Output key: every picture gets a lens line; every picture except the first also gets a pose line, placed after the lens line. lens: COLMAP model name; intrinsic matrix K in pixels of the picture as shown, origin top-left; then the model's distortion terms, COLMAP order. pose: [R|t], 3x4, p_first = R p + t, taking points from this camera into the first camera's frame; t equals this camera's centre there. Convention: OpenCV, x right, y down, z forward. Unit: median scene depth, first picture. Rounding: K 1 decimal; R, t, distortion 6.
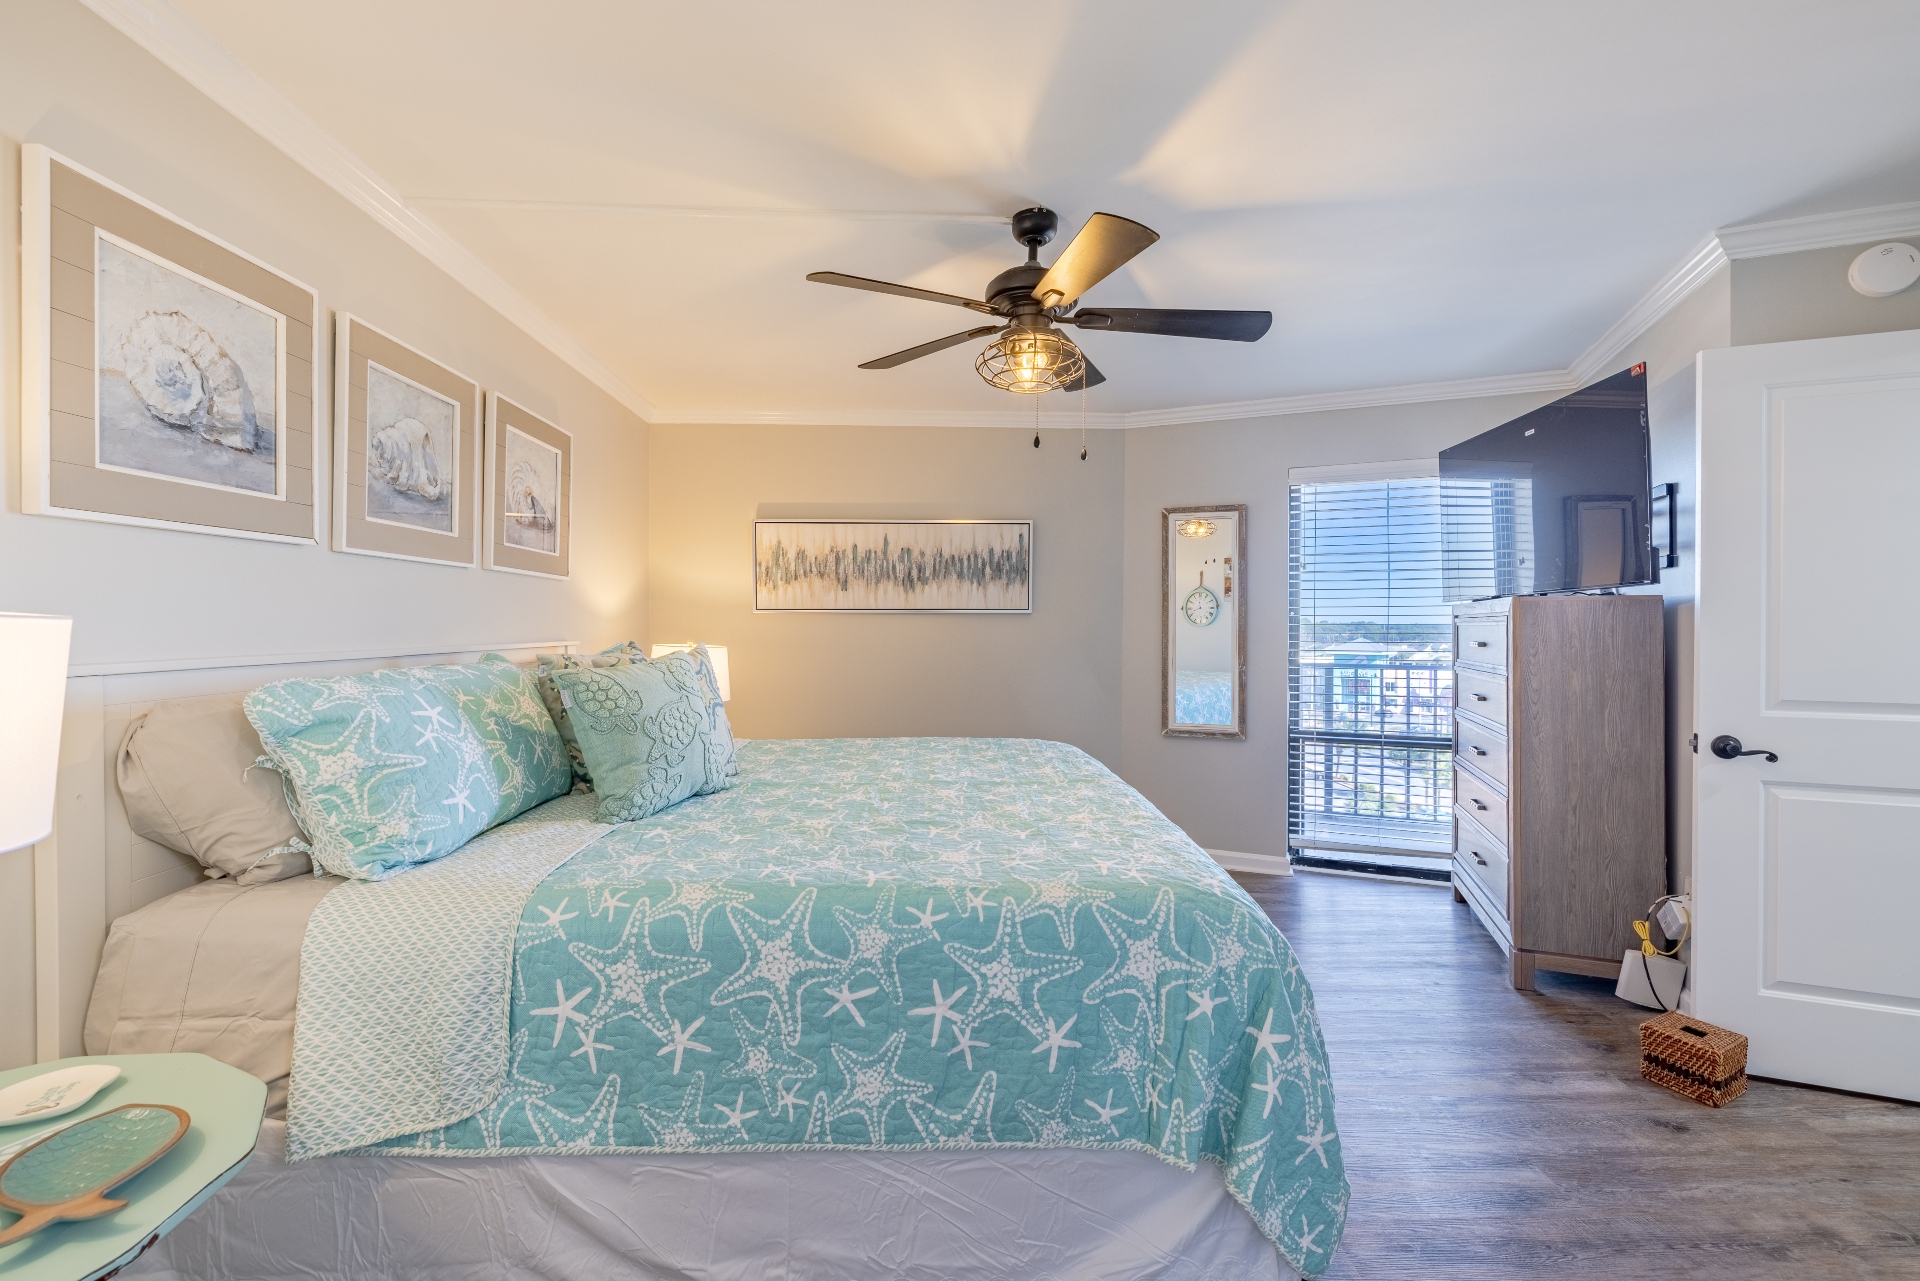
lens RADIAL K [[786.0, 0, 952.6], [0, 786.0, 637.1], [0, 0, 1]] dist [0.000046, 0.000134]
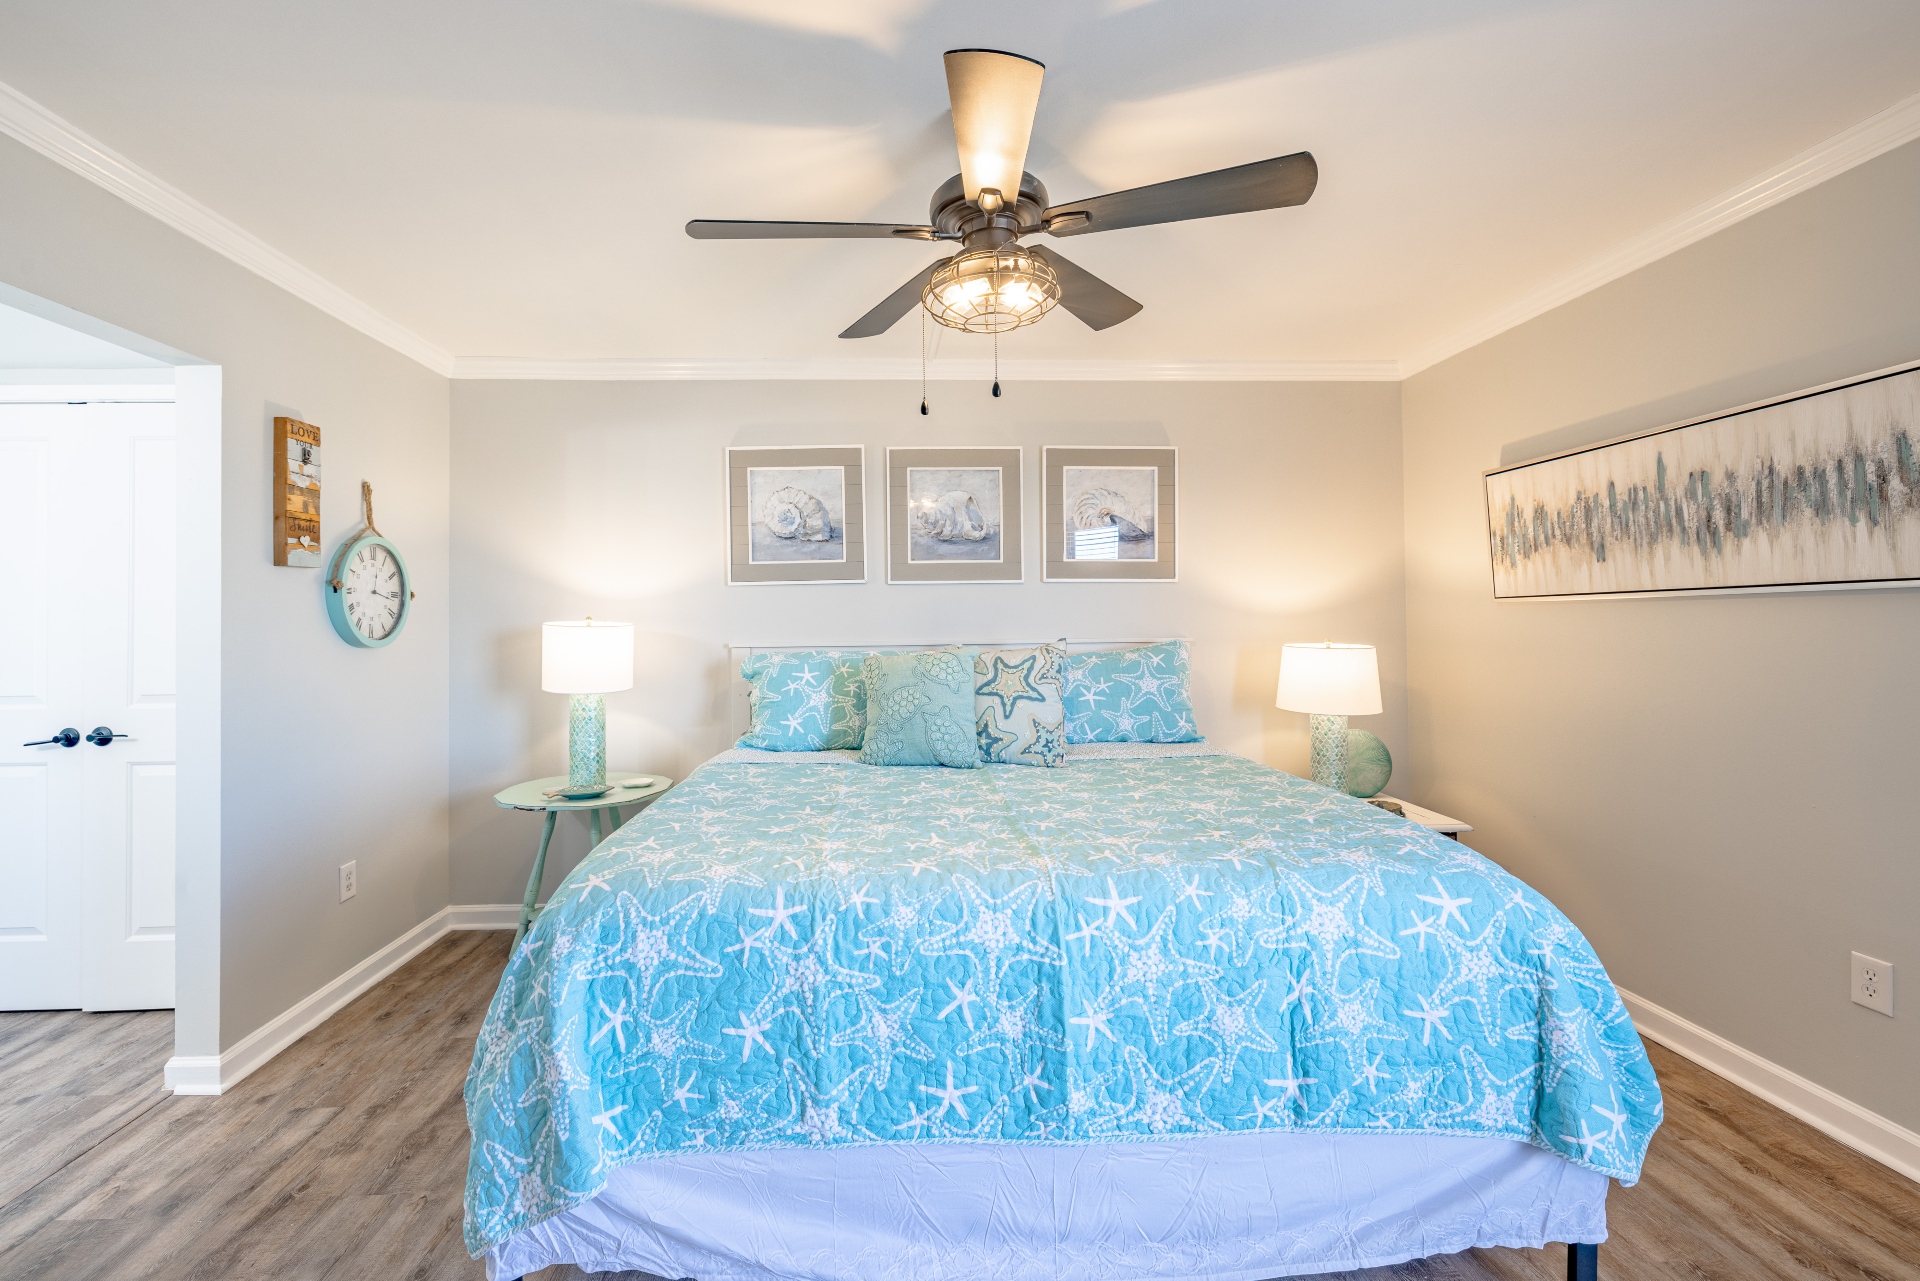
lens RADIAL K [[831.3, 0, 955.6], [0, 831.3, 626.2], [0, 0, 1]] dist [0.000471, 0.000065]
pose [[0.027680, 0.001216, -0.999616, 0.485652], [-0.005430, 0.999985, 0.001066, -0.007838], [0.999602, 0.005398, 0.027686, 0.493495]]
